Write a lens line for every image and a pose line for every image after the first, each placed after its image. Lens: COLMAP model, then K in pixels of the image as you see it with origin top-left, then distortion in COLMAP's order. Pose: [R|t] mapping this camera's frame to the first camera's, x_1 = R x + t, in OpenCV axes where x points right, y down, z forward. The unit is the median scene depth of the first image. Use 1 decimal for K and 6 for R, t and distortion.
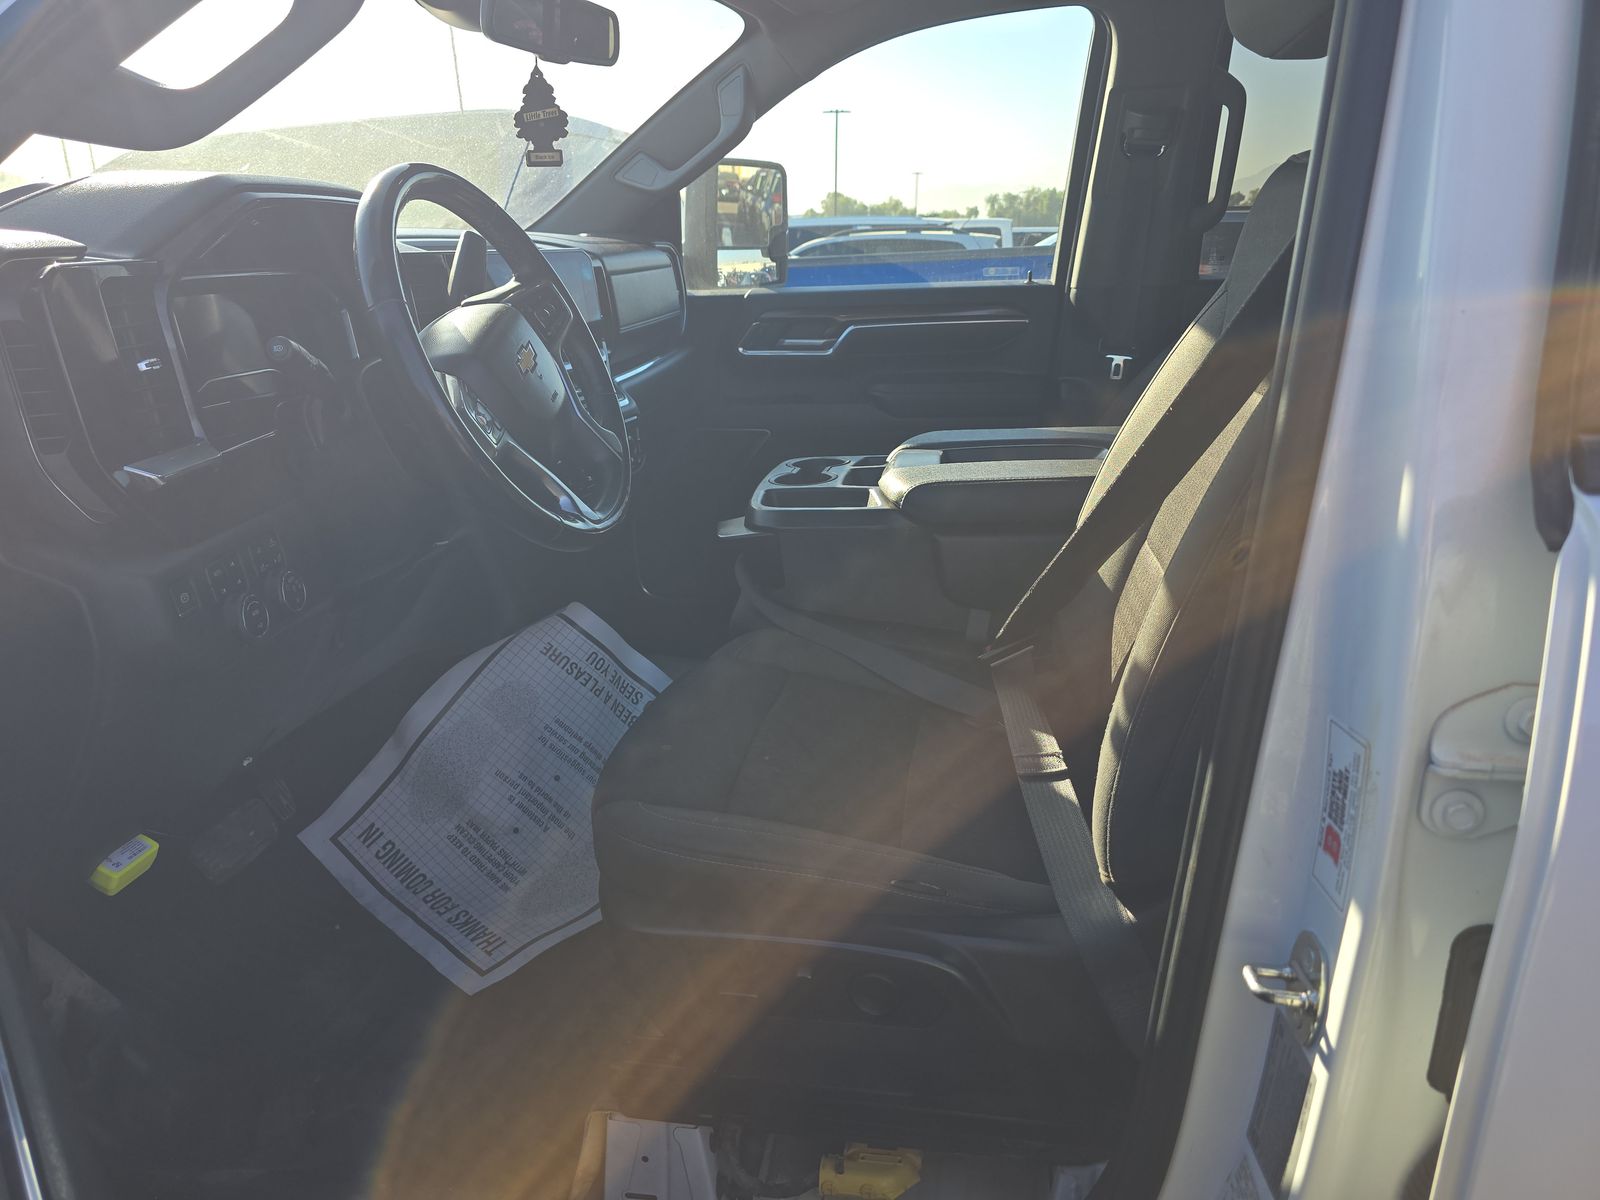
lens RADIAL K [[1082.6, 0, 800.0], [0, 1082.6, 600.0], [0, 0, 1]] dist [0.070237, -0.082825]
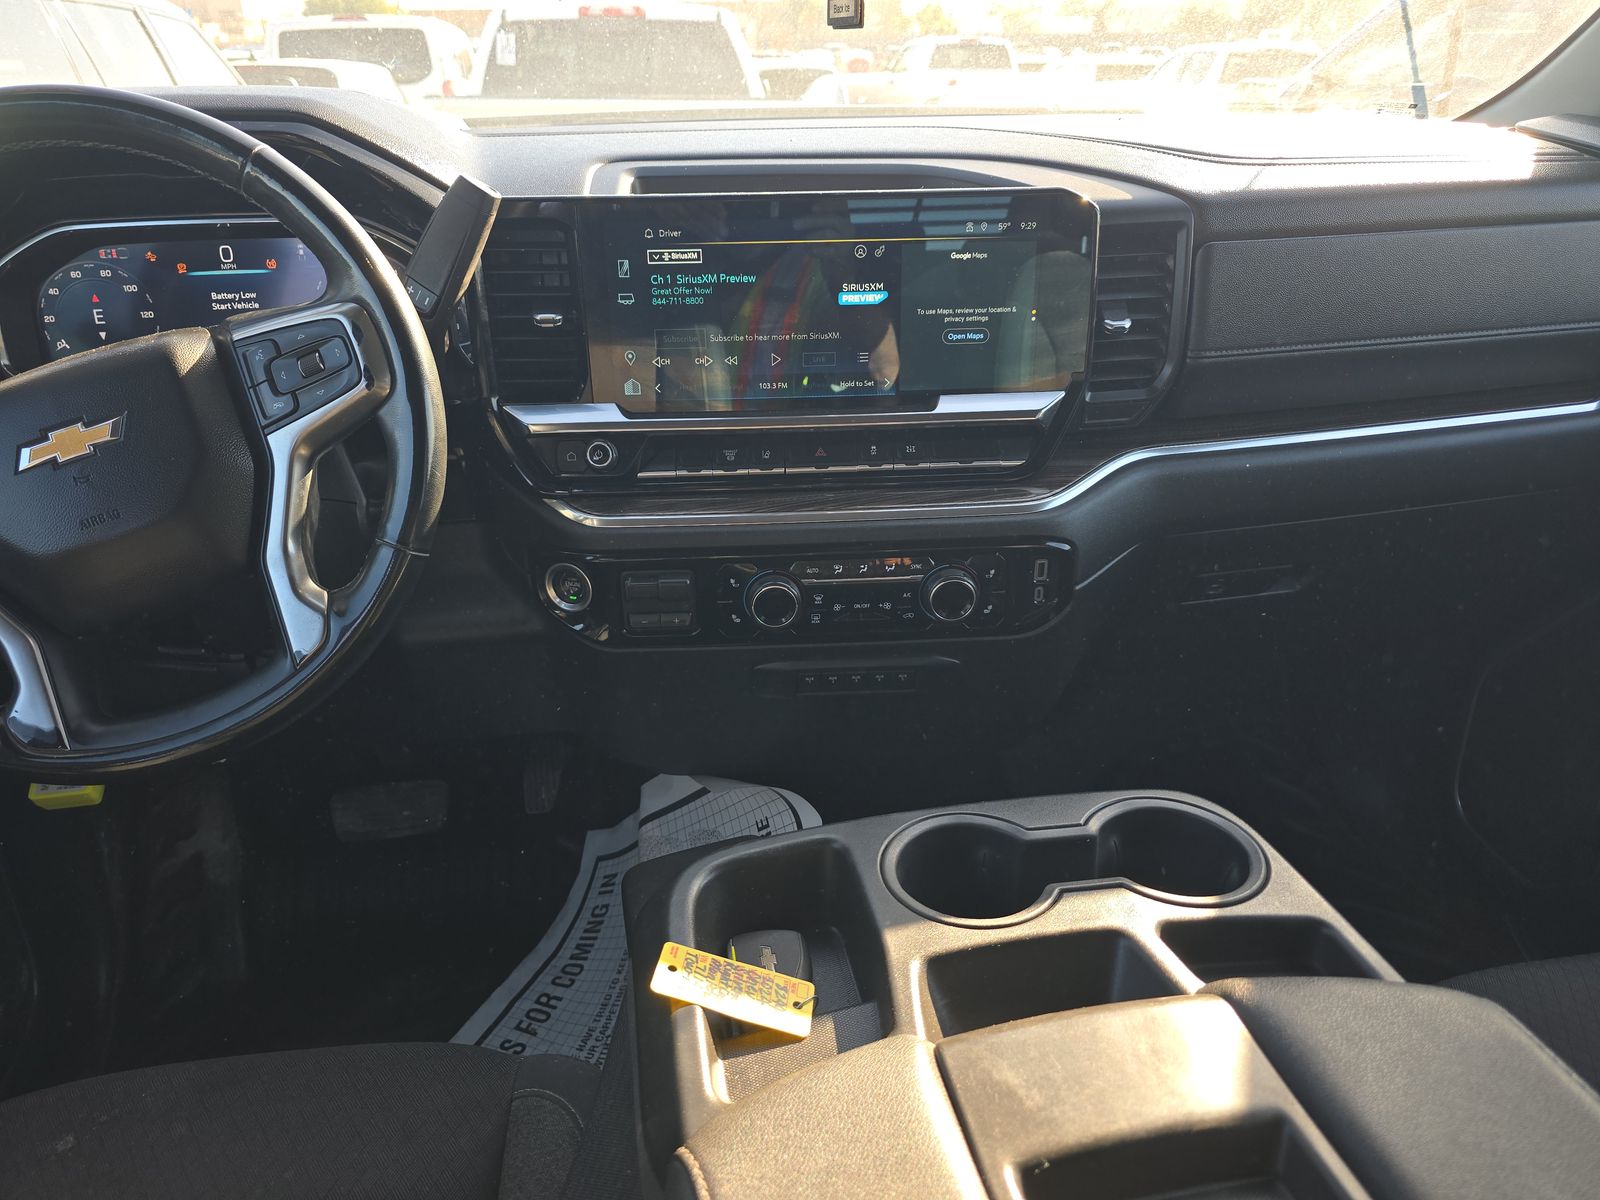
lens RADIAL K [[1082.6, 0, 800.0], [0, 1082.6, 600.0], [0, 0, 1]] dist [0.070237, -0.082825]
pose [[0.336463, 0.431397, -0.837072, 0.258905], [-0.293654, 0.892639, 0.341999, -0.305207], [0.894740, 0.130740, 0.427022, 0.744880]]
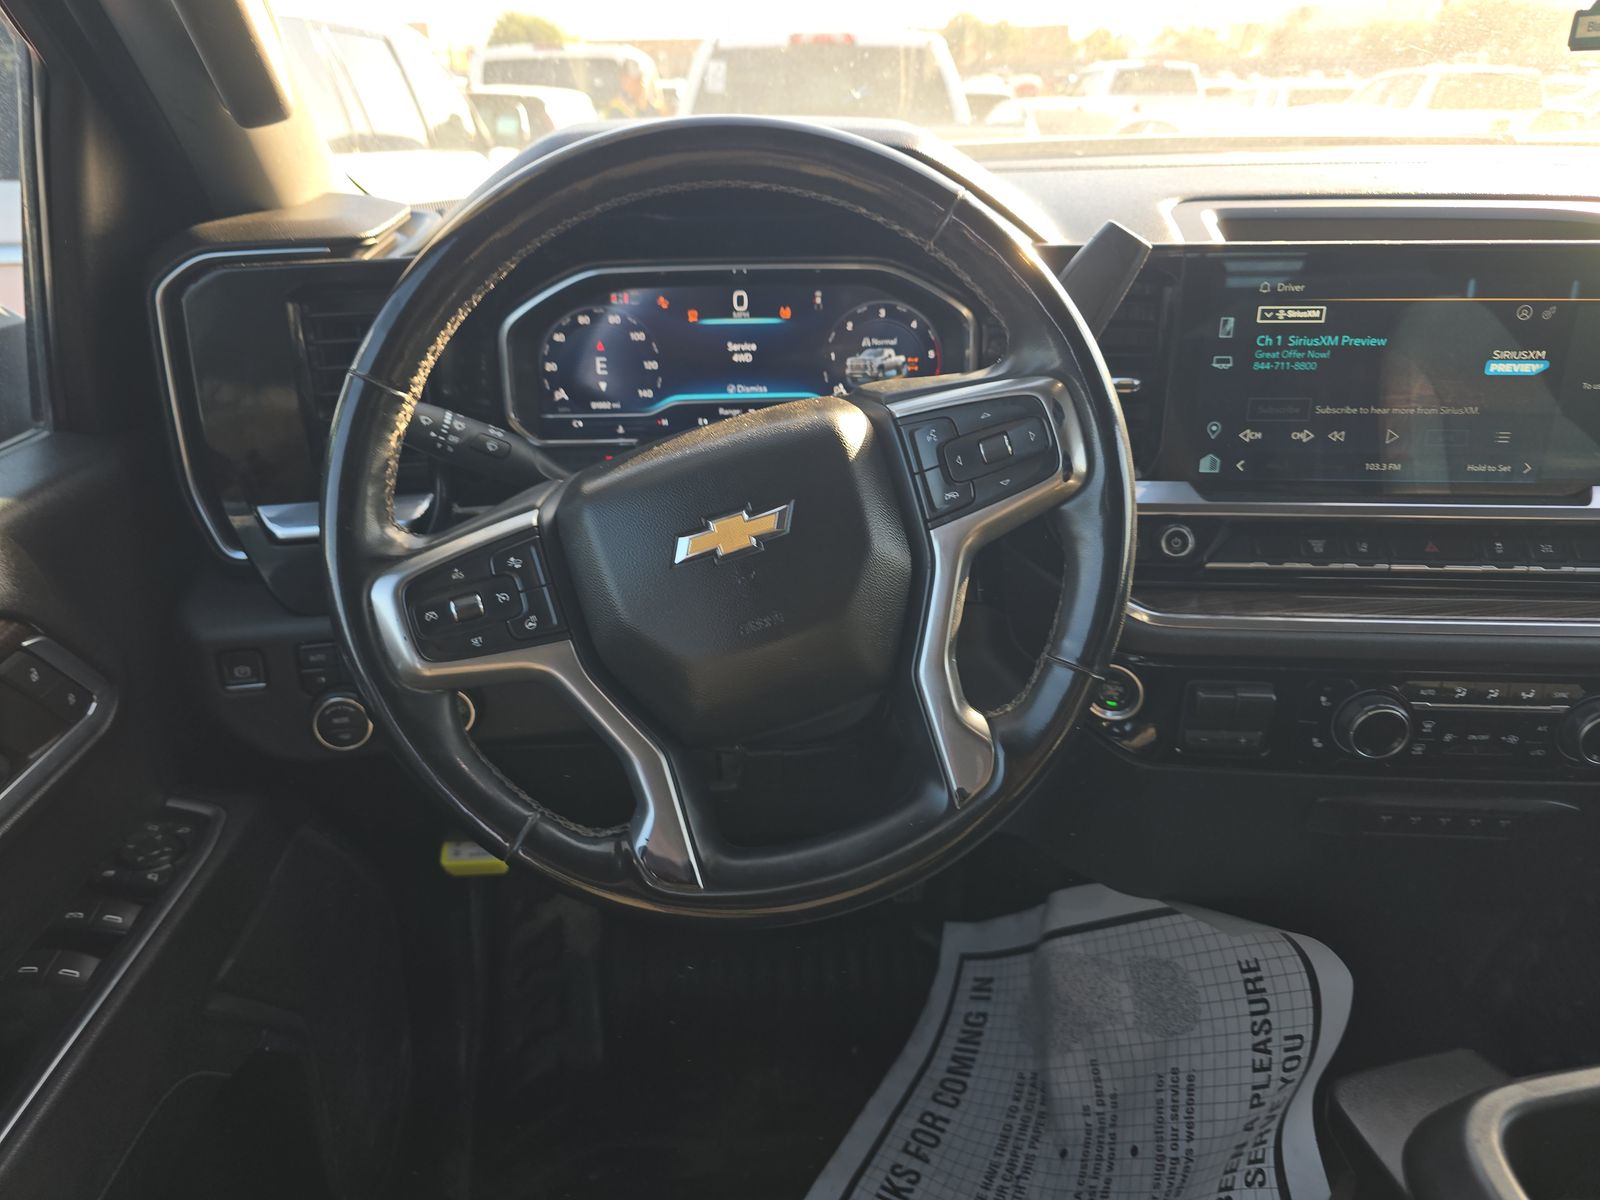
lens RADIAL K [[1097.7, 0, 800.3], [0, 1097.7, 592.5], [0, 0, 1]] dist [0.006760, -0.000992]
pose [[0.211490, 0.424011, -0.880617, 0.129980], [-0.300270, 0.885611, 0.354302, -0.255242], [0.930113, 0.189492, 0.314616, 0.592700]]
